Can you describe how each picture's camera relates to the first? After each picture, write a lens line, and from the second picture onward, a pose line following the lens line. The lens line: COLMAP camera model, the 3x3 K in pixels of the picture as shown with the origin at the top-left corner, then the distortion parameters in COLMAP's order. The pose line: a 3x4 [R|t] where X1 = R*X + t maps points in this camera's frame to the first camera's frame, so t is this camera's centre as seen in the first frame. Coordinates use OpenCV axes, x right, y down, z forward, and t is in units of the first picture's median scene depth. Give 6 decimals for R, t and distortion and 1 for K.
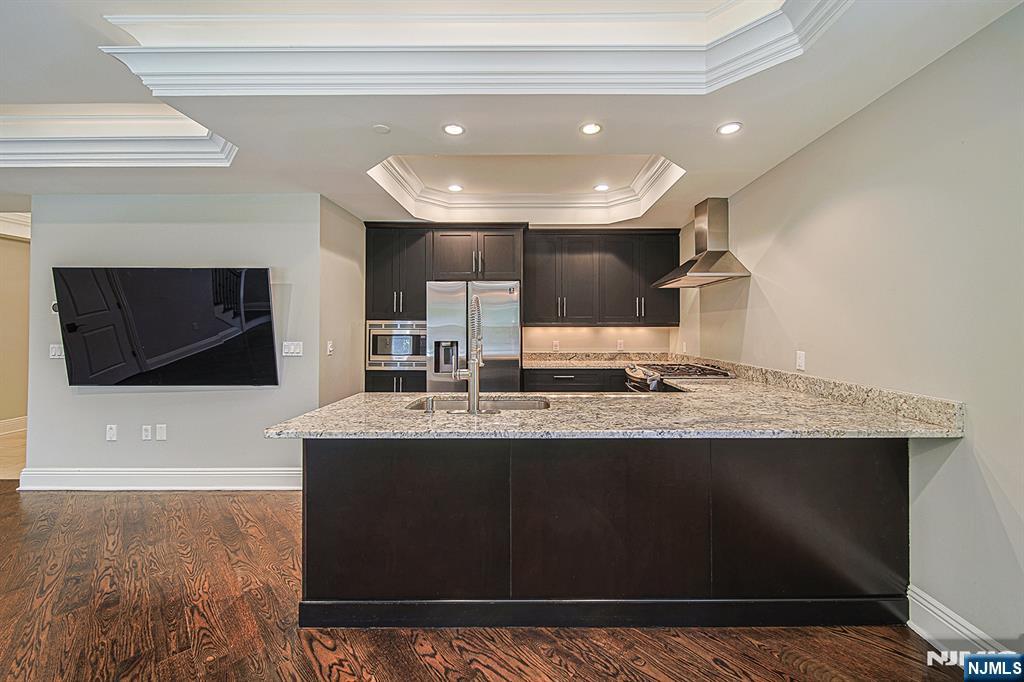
lens RADIAL K [[397.5, 0, 529.0], [0, 397.5, 322.2], [0, 0, 1]] dist [-0.007468, -0.000233]
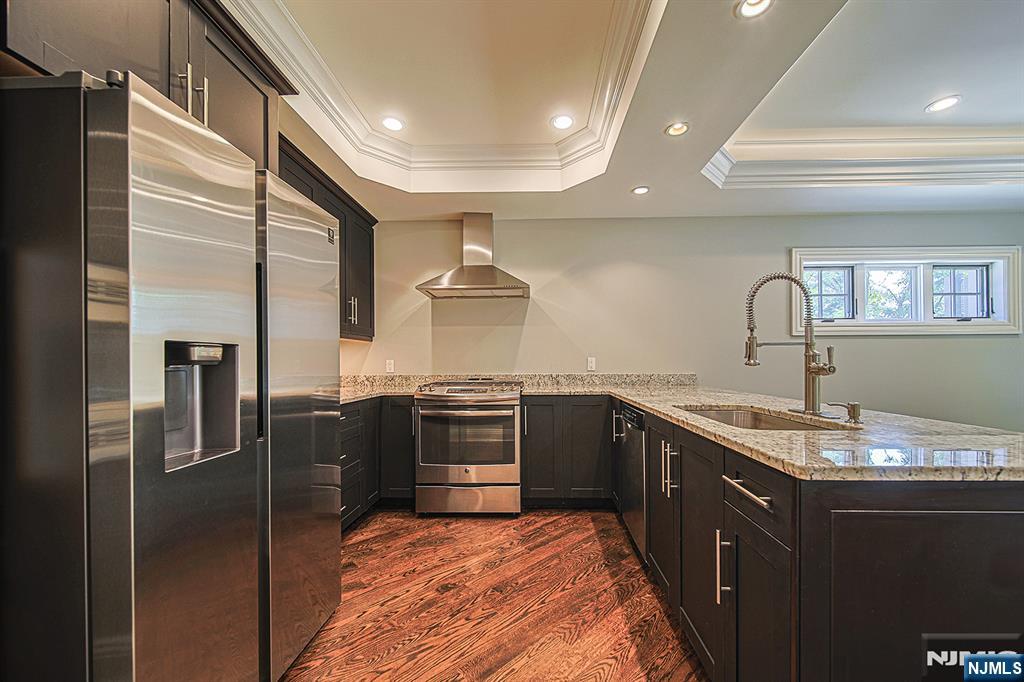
lens RADIAL K [[399.8, 0, 539.3], [0, 399.8, 362.7], [0, 0, 1]] dist [-0.001765, -0.000124]
pose [[0.012223, 0.000828, 0.999925, -0.586626], [-0.006616, 0.999978, -0.000747, 0.071452], [-0.999903, -0.006607, 0.012228, 0.888793]]
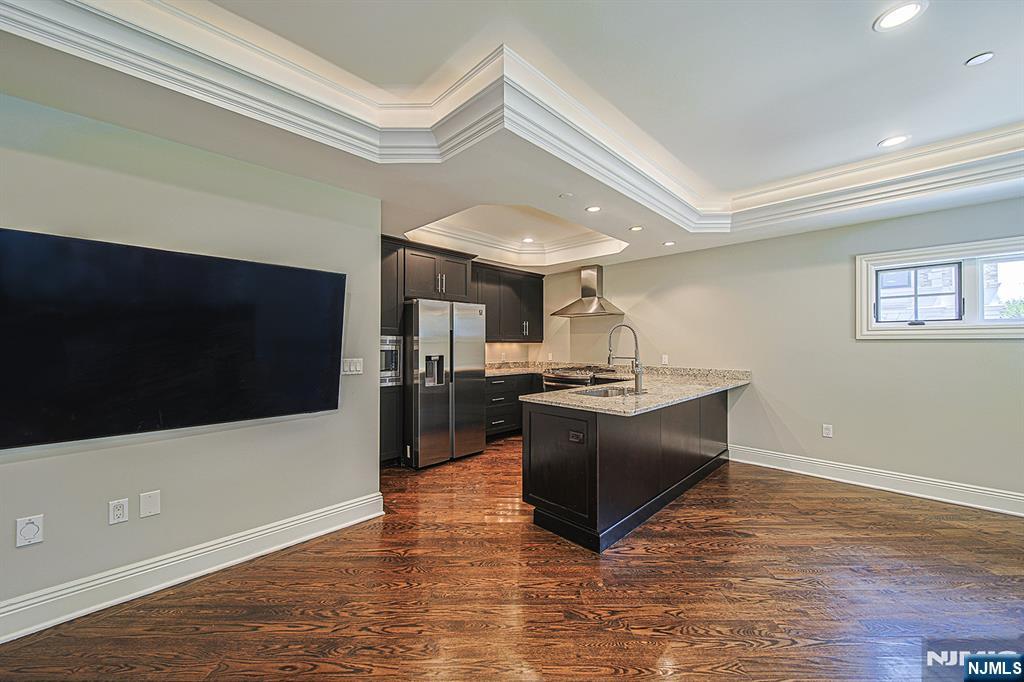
lens RADIAL K [[389.4, 0, 508.2], [0, 389.4, 336.6], [0, 0, 1]] dist [-0.003042, -0.000065]
pose [[0.702043, 0.014781, 0.711981, -0.972588], [-0.011154, 0.999890, -0.009760, 0.005106], [-0.712047, -0.001089, 0.702131, 0.135383]]
